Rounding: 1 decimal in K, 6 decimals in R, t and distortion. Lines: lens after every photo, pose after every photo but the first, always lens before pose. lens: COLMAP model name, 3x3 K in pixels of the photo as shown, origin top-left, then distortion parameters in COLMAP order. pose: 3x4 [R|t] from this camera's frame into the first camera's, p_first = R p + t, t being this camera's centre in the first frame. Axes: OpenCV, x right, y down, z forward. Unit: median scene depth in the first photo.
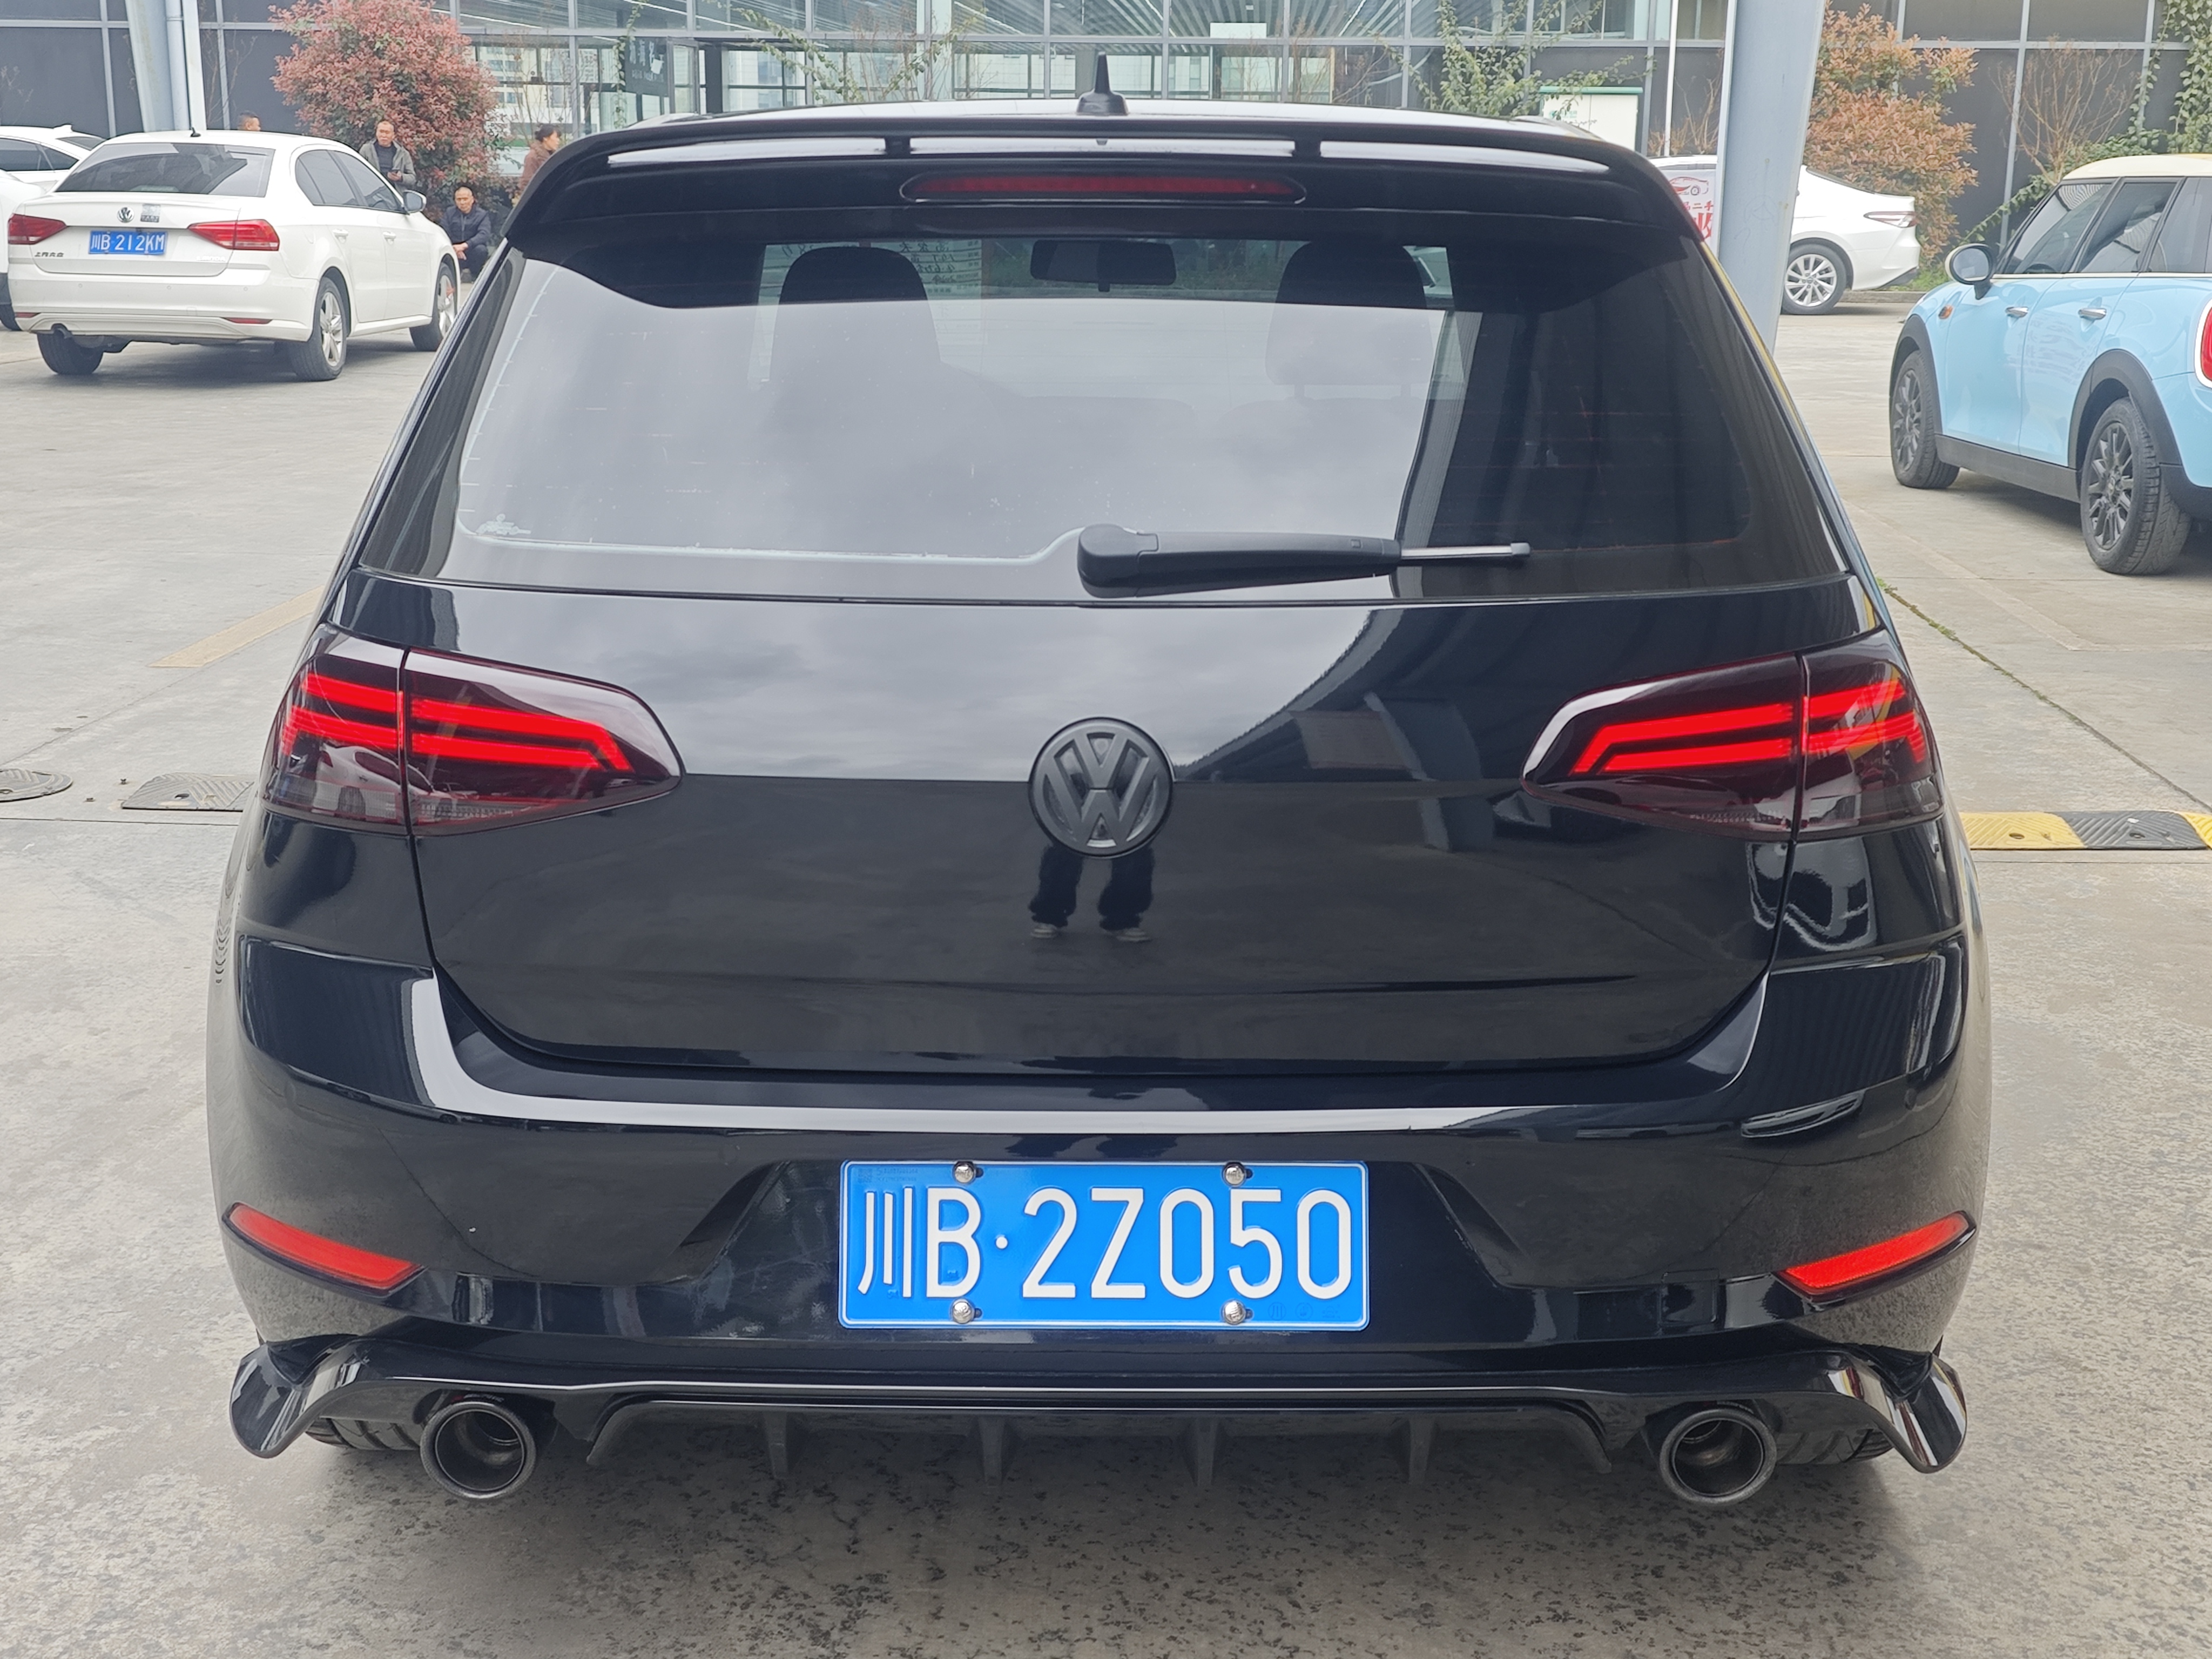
lens RADIAL K [[2653.4, 0, 1101.4], [0, 2653.4, 747.0], [0, 0, 1]] dist [0.138511, -0.267939]
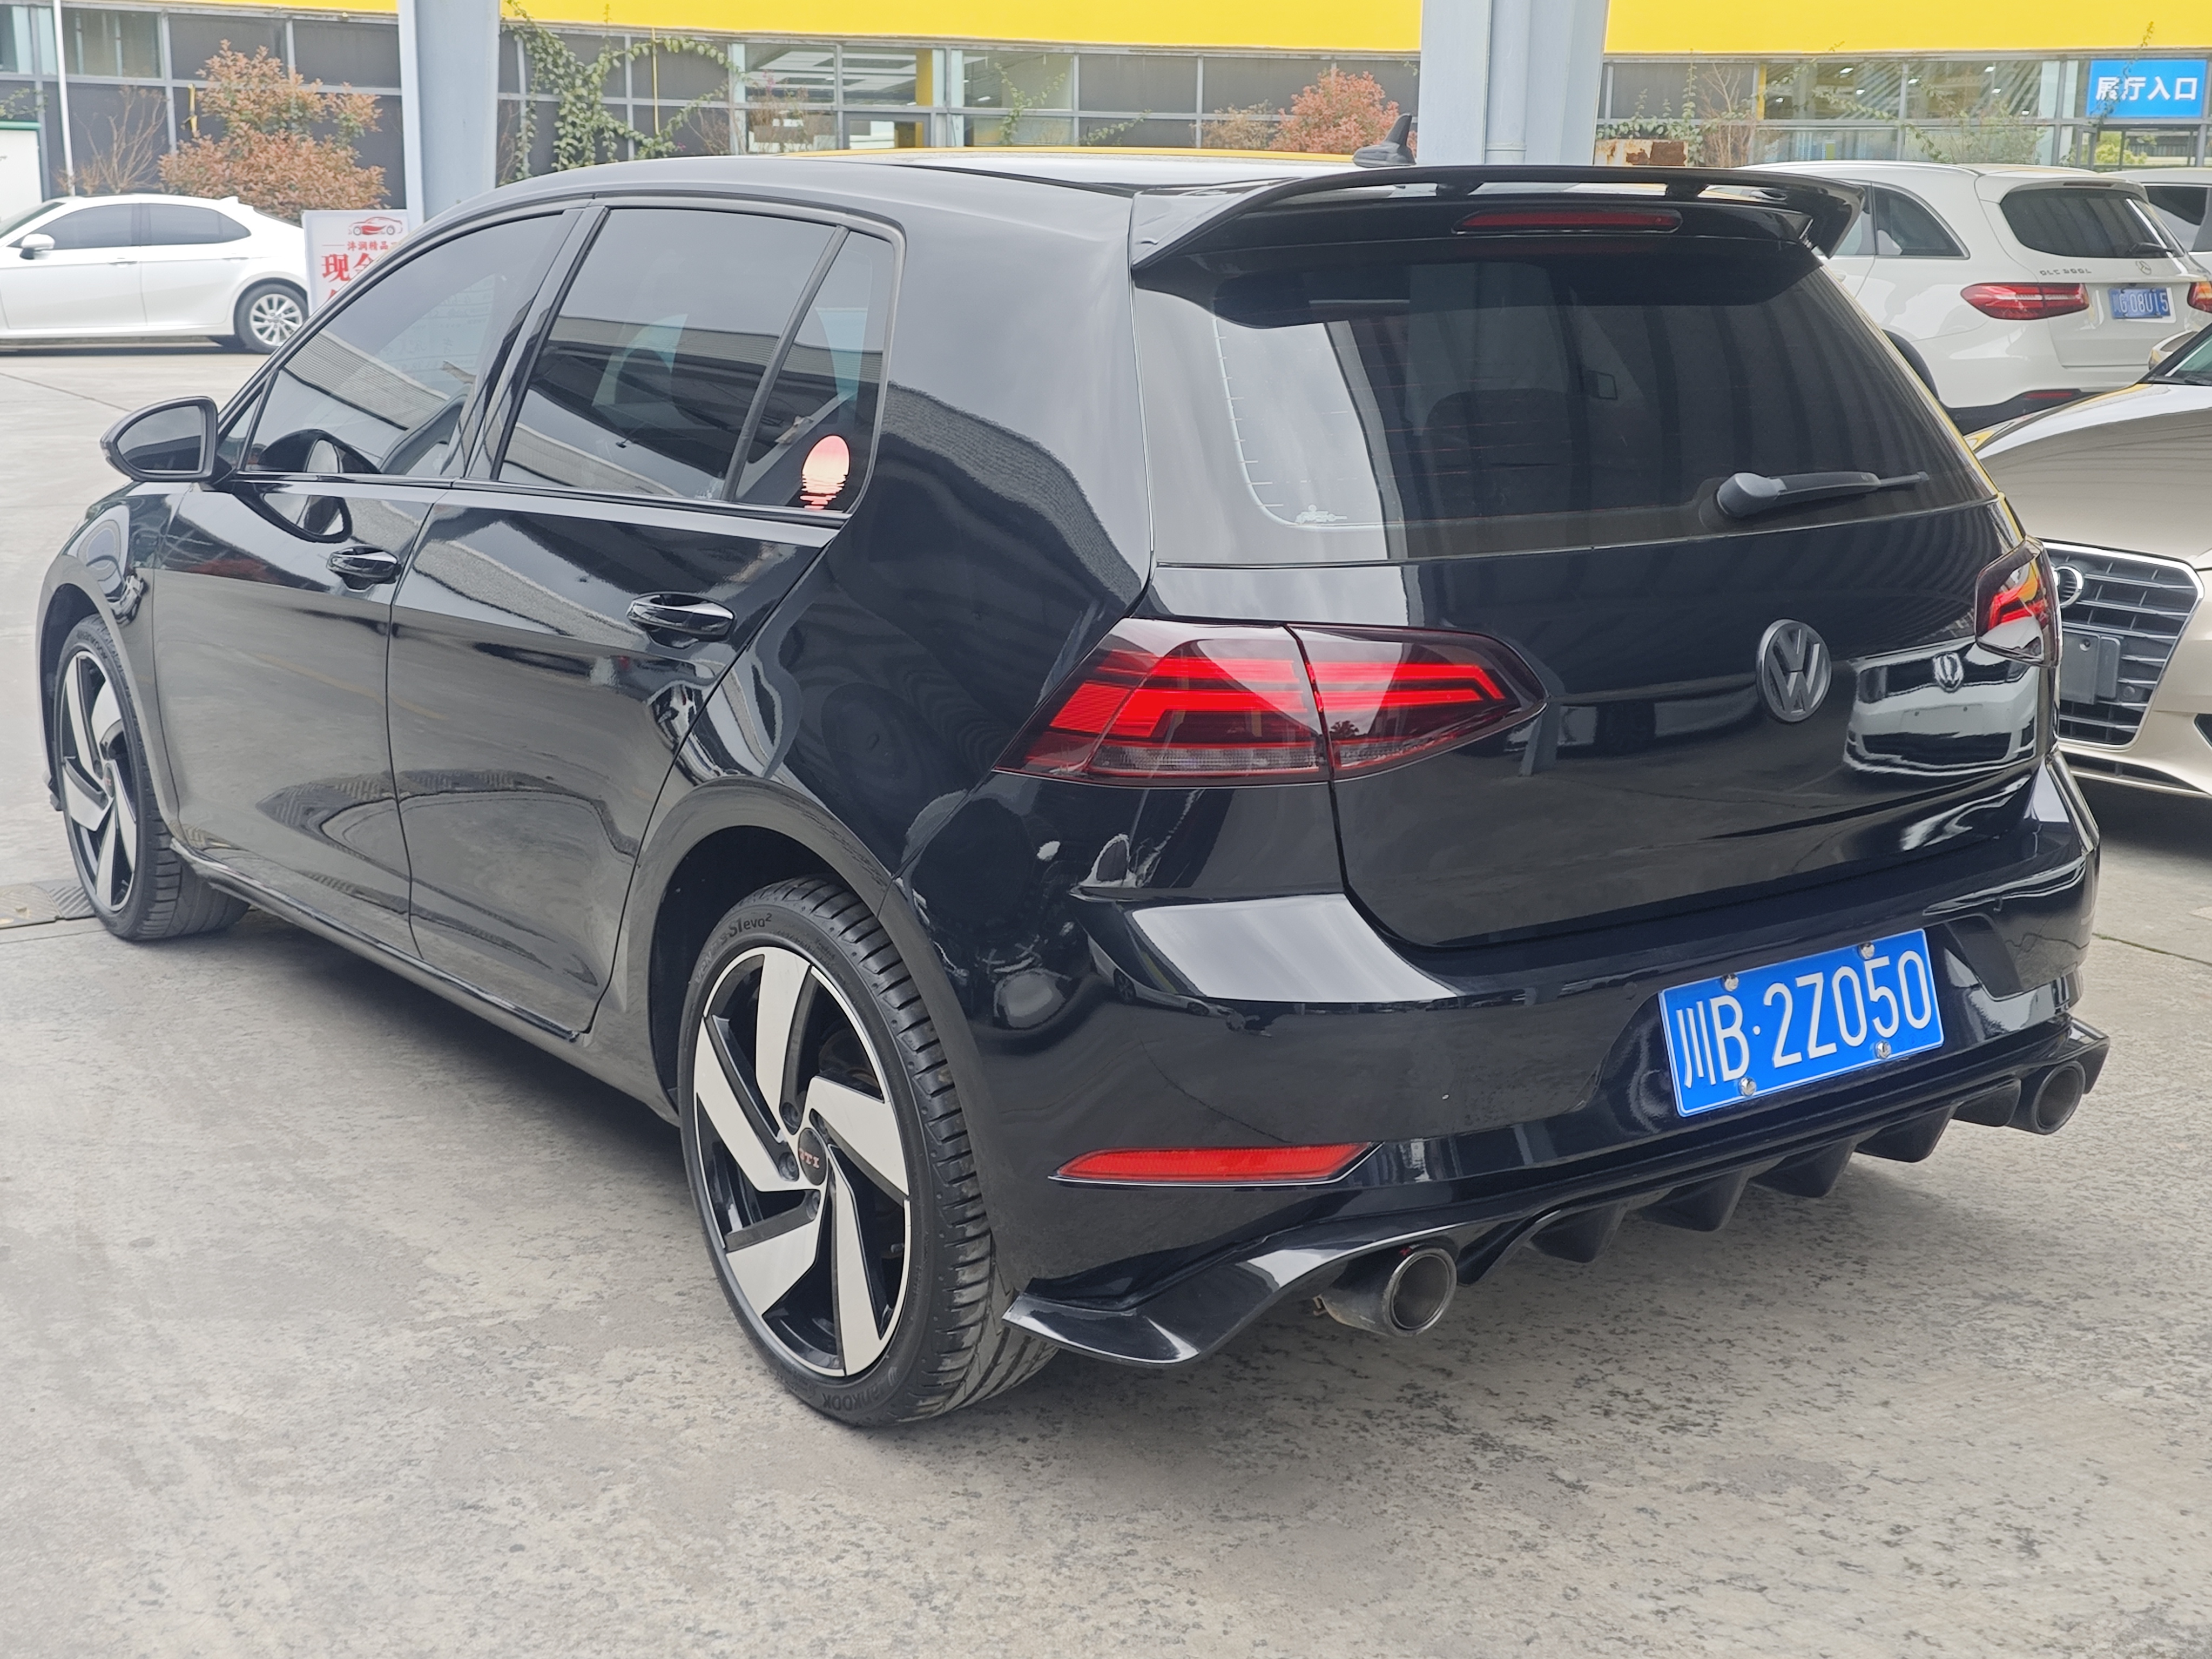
lens RADIAL K [[2653.4, 0, 1101.4], [0, 2653.4, 747.0], [0, 0, 1]] dist [0.138511, -0.267939]
pose [[0.813358, -0.119707, 0.569315, -0.840201], [0.128013, 0.991443, 0.025579, -0.020269], [-0.567505, 0.052075, 0.821721, 0.086973]]
